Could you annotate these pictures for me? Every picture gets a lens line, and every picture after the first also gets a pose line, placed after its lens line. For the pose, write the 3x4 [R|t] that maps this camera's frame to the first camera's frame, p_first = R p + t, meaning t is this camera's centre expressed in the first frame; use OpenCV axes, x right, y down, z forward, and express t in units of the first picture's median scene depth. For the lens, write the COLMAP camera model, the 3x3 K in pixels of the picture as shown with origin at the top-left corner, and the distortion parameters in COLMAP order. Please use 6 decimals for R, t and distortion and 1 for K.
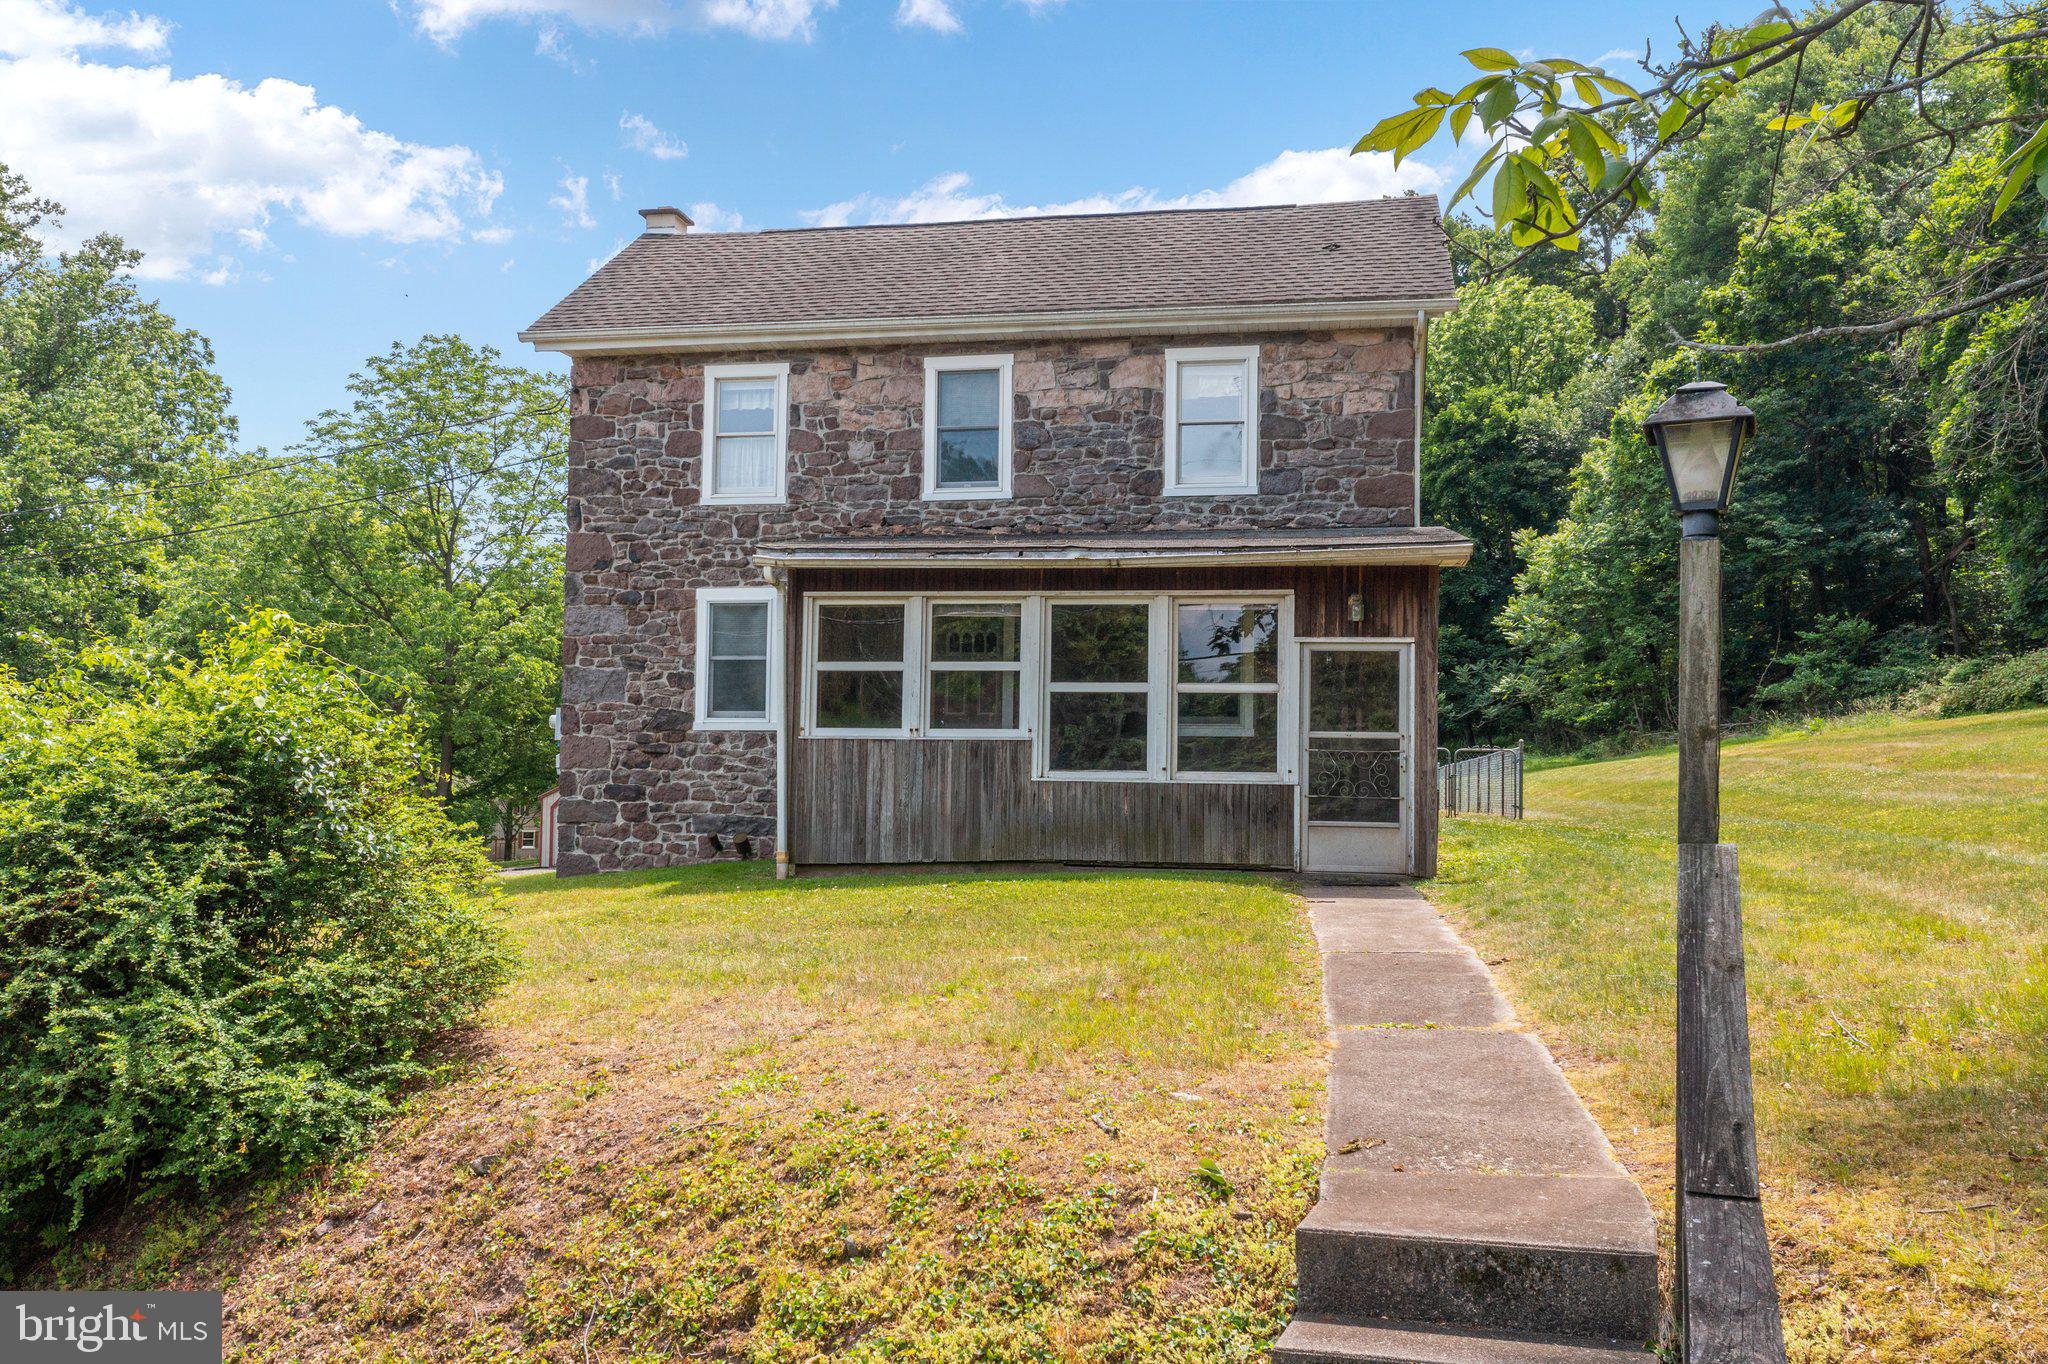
lens RADIAL K [[1643.4, 0, 1013.6], [0, 1643.4, 730.0], [0, 0, 1]] dist [0.004169, 0.003085]
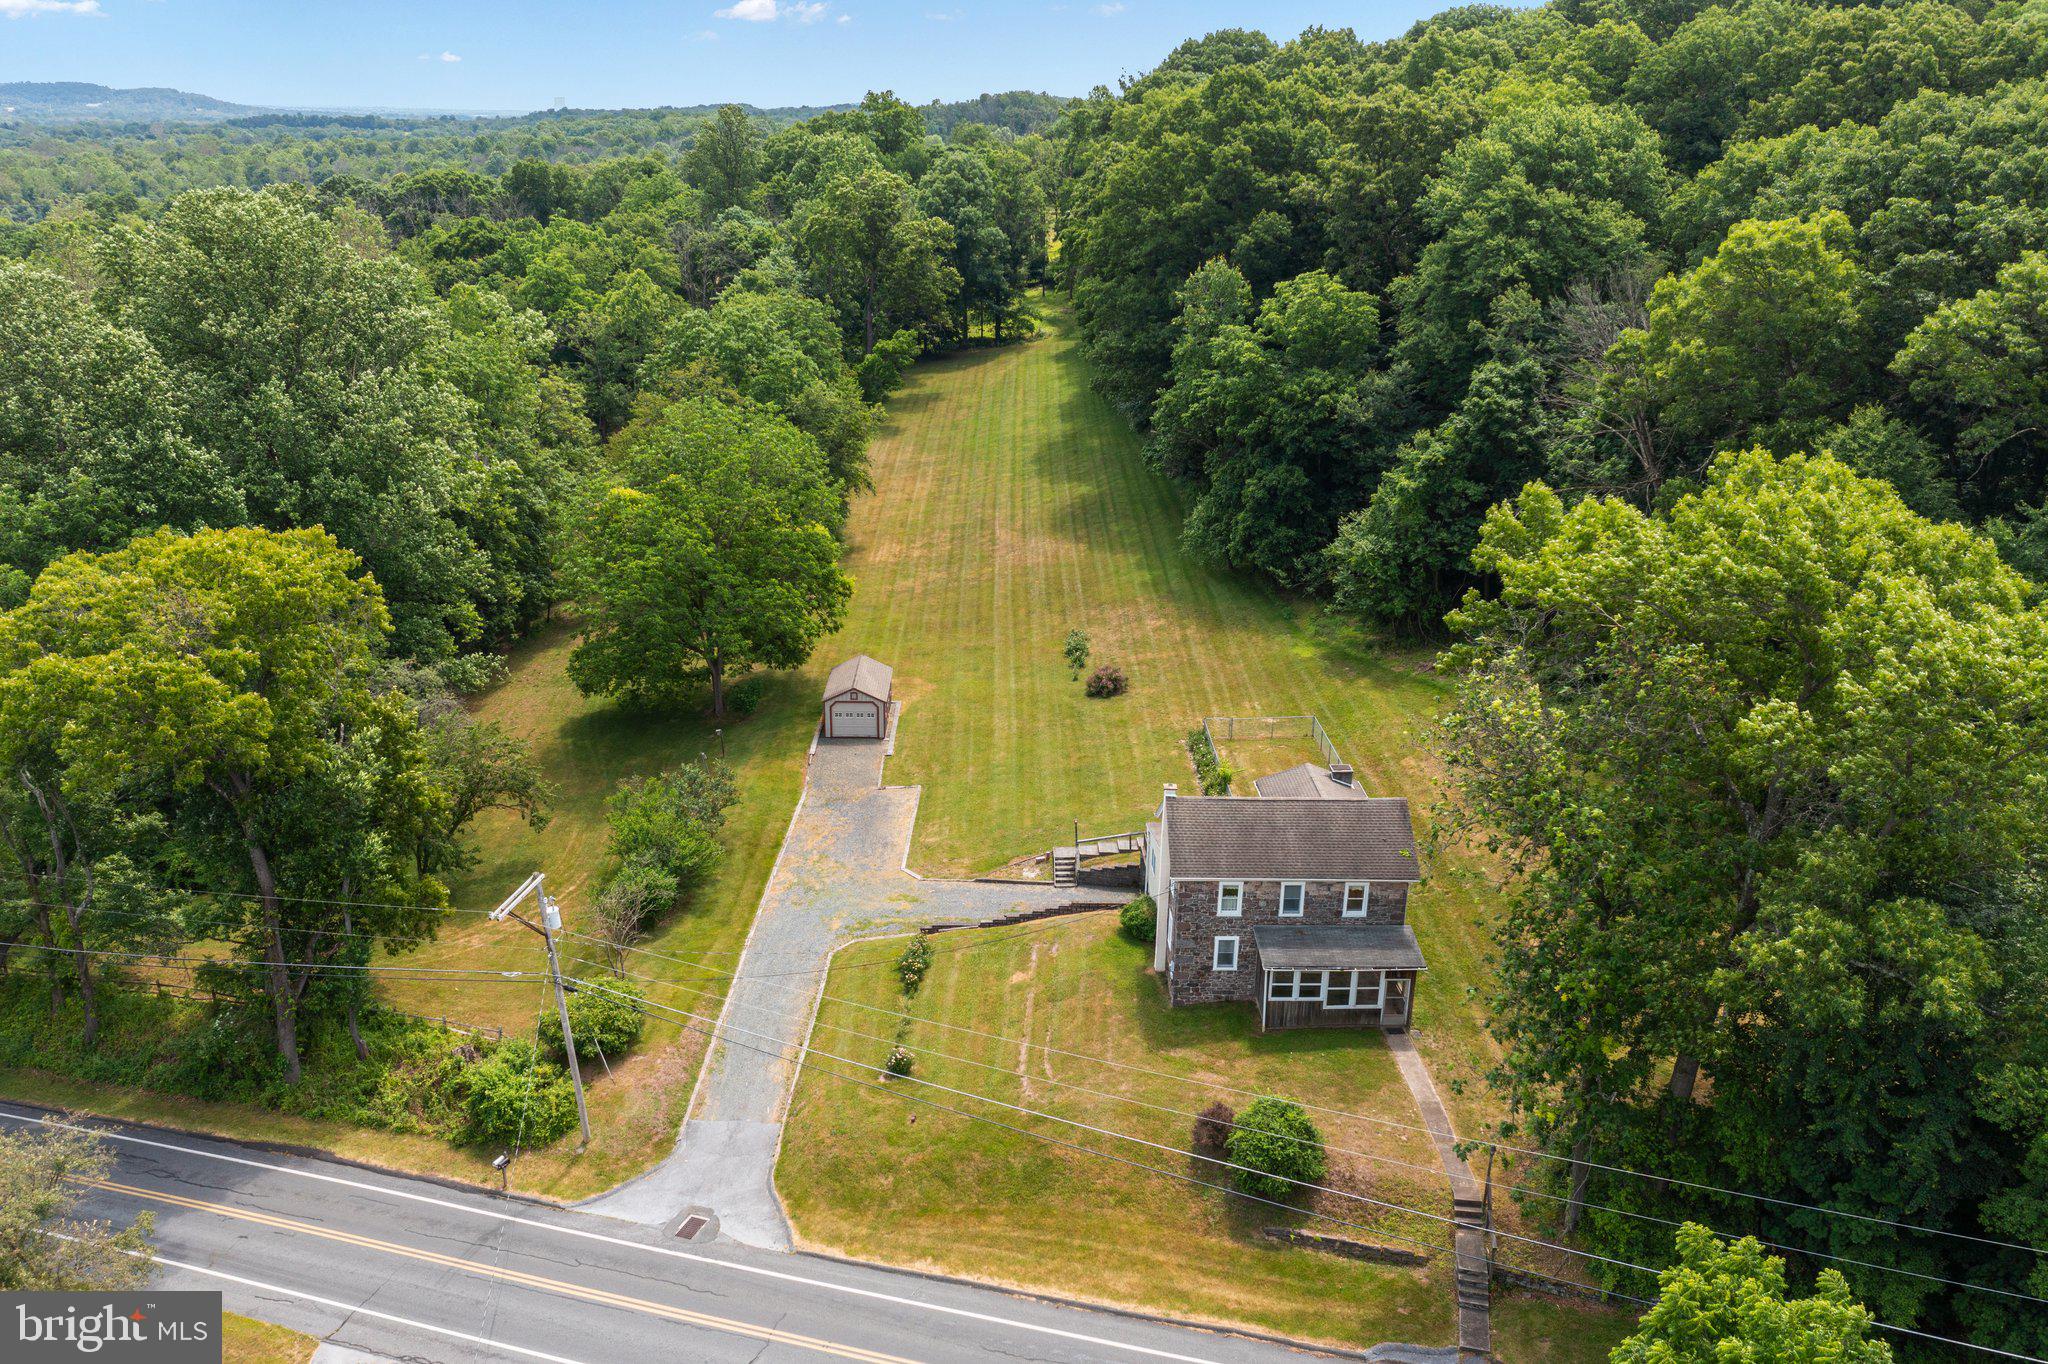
lens RADIAL K [[1622.7, 0, 1018.5], [0, 1622.7, 684.8], [0, 0, 1]] dist [-0.001362, 0.005032]
pose [[0.978187, -0.070330, 0.195457, -1.307498], [-0.008246, 0.927052, 0.374842, -1.988446], [-0.207562, -0.368277, 0.906251, -2.020398]]
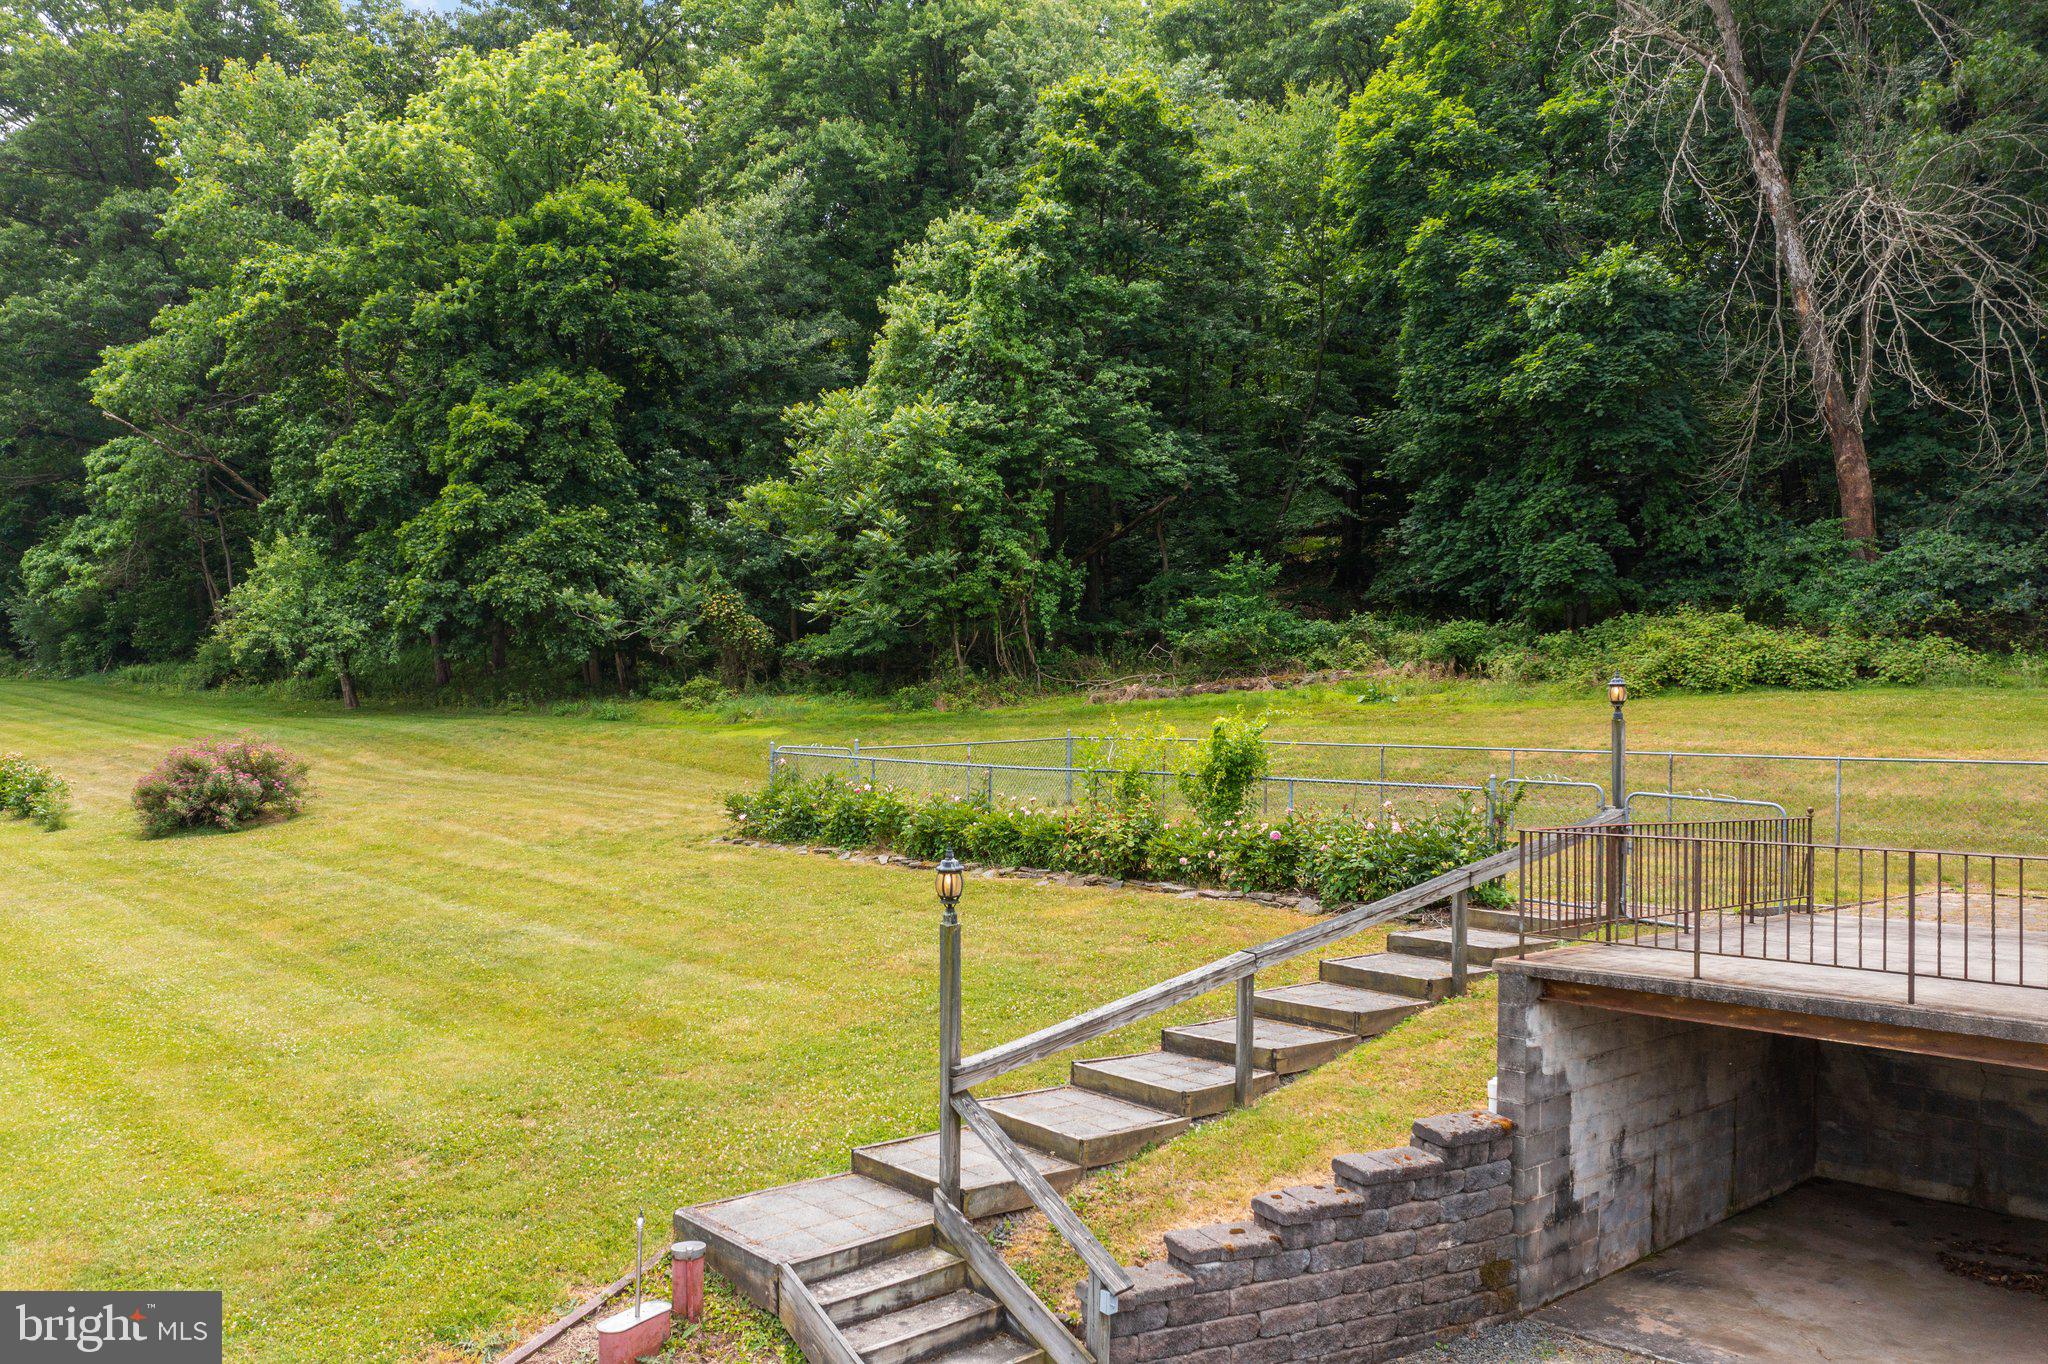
lens RADIAL K [[1617.6, 0, 1017.7], [0, 1617.6, 692.7], [0, 0, 1]] dist [-0.005745, 0.008669]
pose [[0.574695, 0.017715, 0.818176, -0.711368], [-0.049724, 0.998674, 0.013304, -0.003015], [-0.816855, -0.048329, 0.574814, 1.601278]]
